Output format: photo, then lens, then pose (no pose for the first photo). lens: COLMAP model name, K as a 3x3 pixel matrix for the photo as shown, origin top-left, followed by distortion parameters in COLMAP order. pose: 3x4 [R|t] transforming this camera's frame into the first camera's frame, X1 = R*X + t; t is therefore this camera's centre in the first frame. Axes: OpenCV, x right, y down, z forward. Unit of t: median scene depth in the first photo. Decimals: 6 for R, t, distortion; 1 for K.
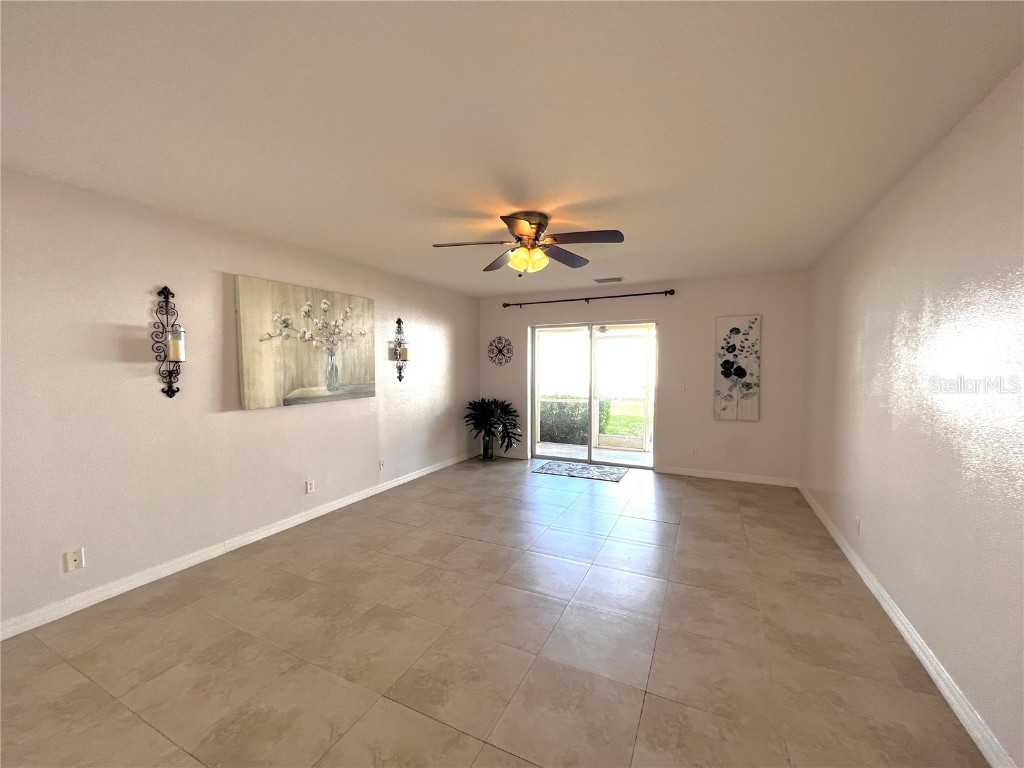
lens RADIAL K [[411.9, 0, 510.8], [0, 411.9, 385.9], [0, 0, 1]] dist [0.002255, 0.000487]
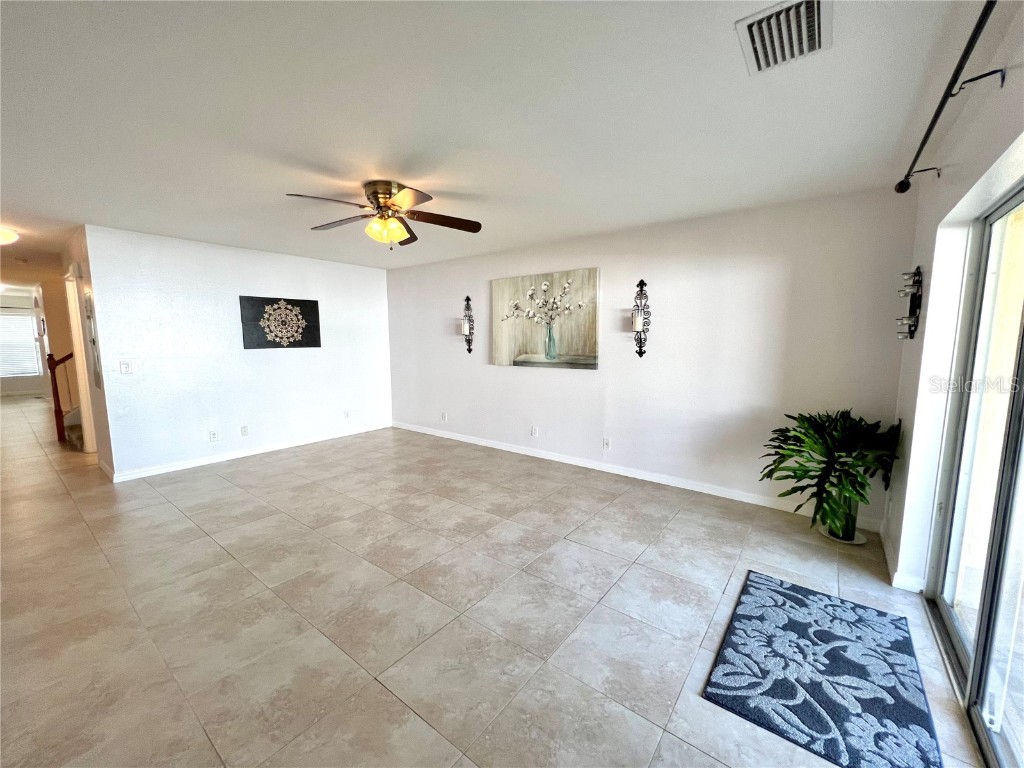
lens RADIAL K [[411.9, 0, 510.8], [0, 411.9, 385.9], [0, 0, 1]] dist [0.002255, 0.000487]
pose [[-0.206477, 0.117546, -0.971365, 0.770513], [-0.051462, 0.990079, 0.130750, -0.062438], [0.977097, 0.076986, -0.198379, 1.178298]]
